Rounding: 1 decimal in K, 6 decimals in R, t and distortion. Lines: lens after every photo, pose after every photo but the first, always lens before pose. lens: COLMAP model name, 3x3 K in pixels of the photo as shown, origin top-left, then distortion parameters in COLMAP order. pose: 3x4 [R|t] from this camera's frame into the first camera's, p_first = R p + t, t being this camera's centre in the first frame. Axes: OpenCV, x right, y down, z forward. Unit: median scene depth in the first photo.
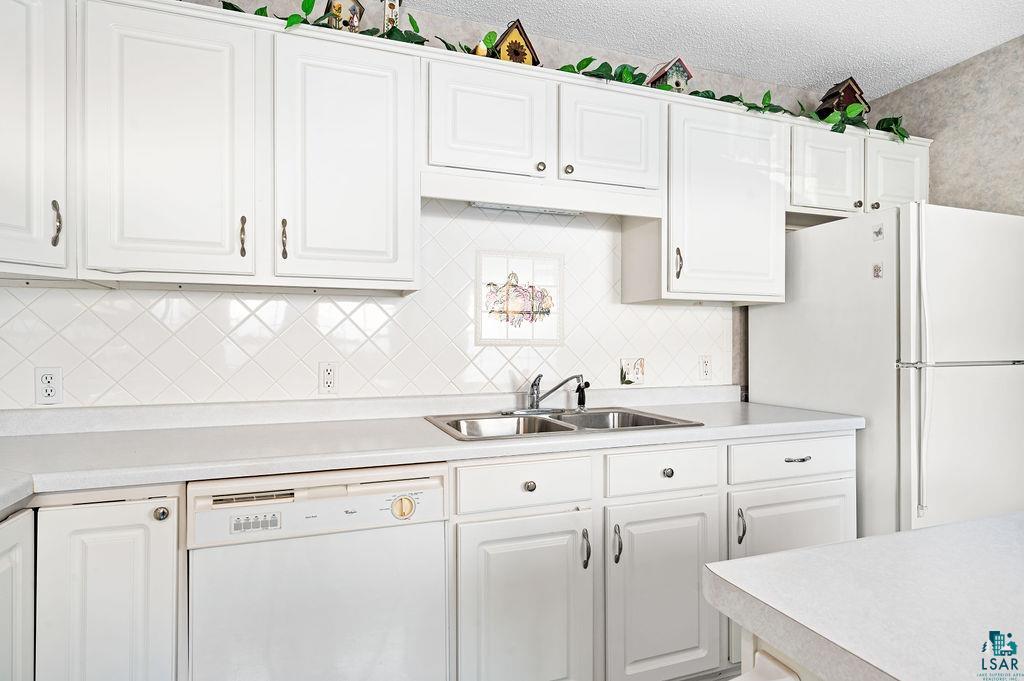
lens RADIAL K [[552.7, 0, 510.0], [0, 552.7, 343.1], [0, 0, 1]] dist [-0.000499, -0.001206]
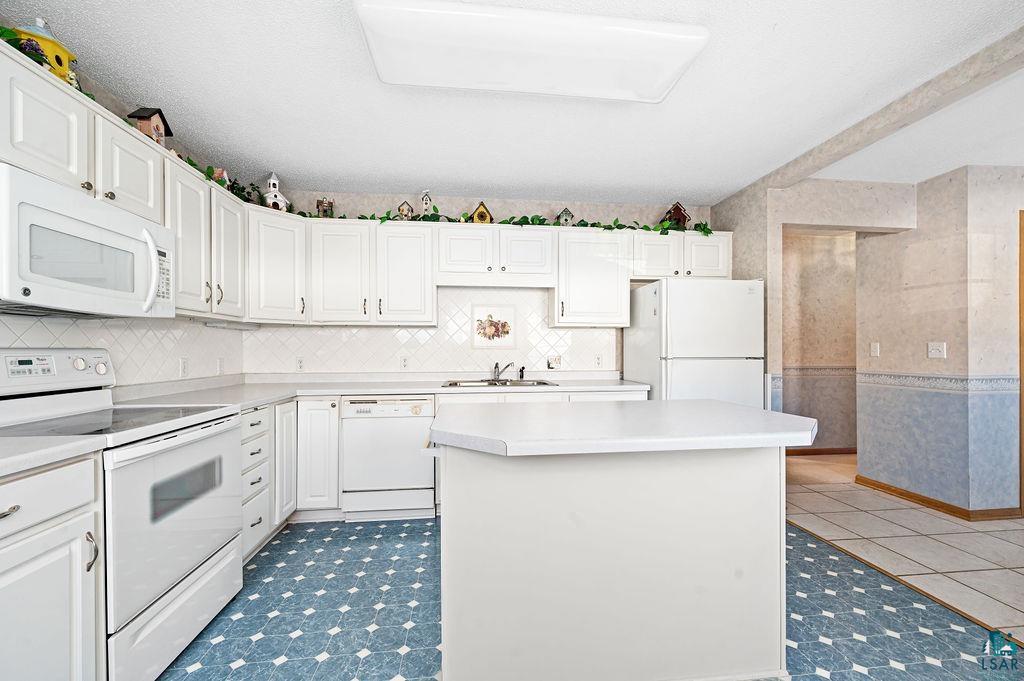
lens RADIAL K [[429.2, 0, 516.5], [0, 429.2, 354.0], [0, 0, 1]] dist [0.000492, 0.000727]
pose [[0.972765, 0.001555, -0.231789, 0.524768], [0.000367, 0.999966, 0.008247, 0.009489], [0.231794, -0.008108, 0.972731, -0.618029]]
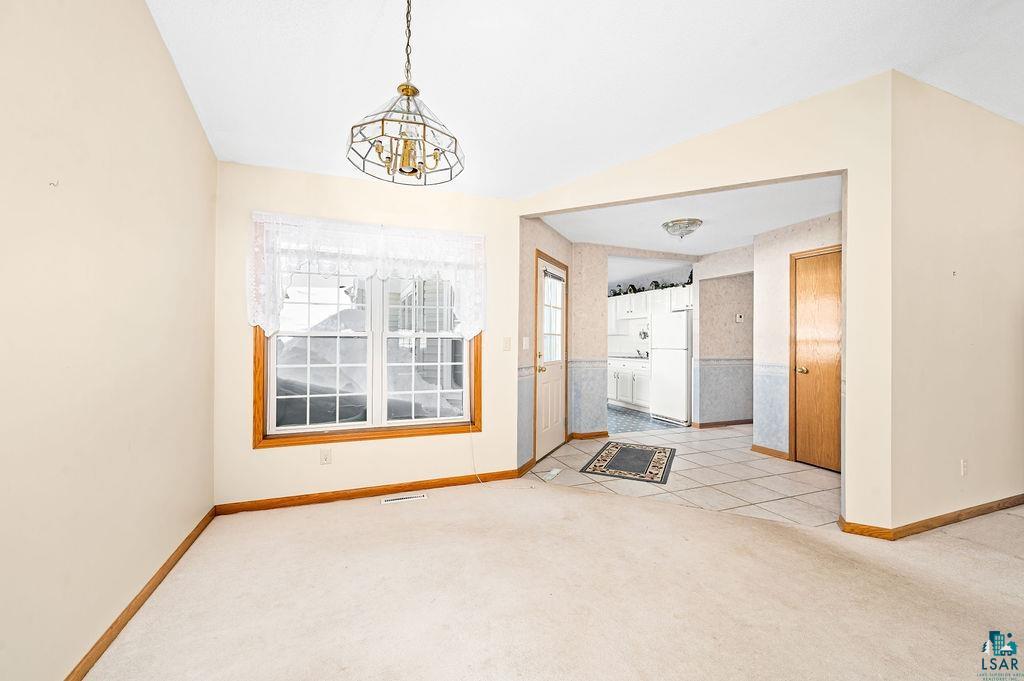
lens RADIAL K [[407.7, 0, 509.6], [0, 407.7, 338.8], [0, 0, 1]] dist [-0.001935, -0.000354]
pose [[0.010933, -0.005716, -0.999924, 3.908979], [-0.005261, 0.999969, -0.005774, -0.015182], [0.999926, 0.005324, 0.010903, -0.237358]]
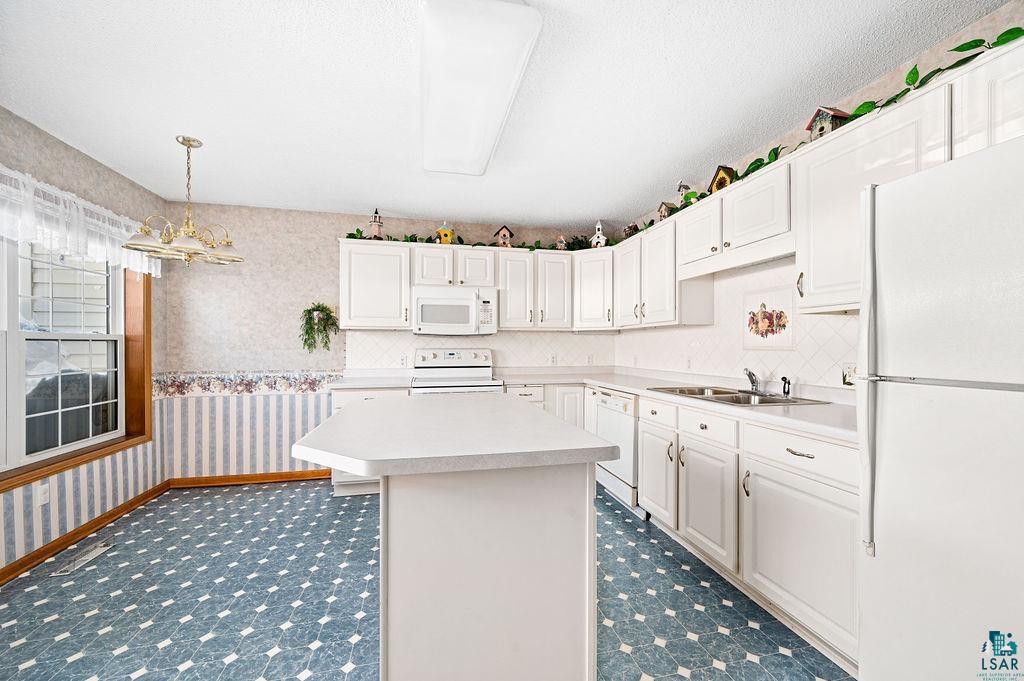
lens RADIAL K [[407.7, 0, 506.3], [0, 407.7, 345.0], [0, 0, 1]] dist [-0.001935, -0.000354]
pose [[-0.144613, -0.003764, -0.989481, 1.339448], [-0.000755, 0.999993, -0.003693, -0.006703], [0.989488, 0.000213, -0.144615, 0.492961]]
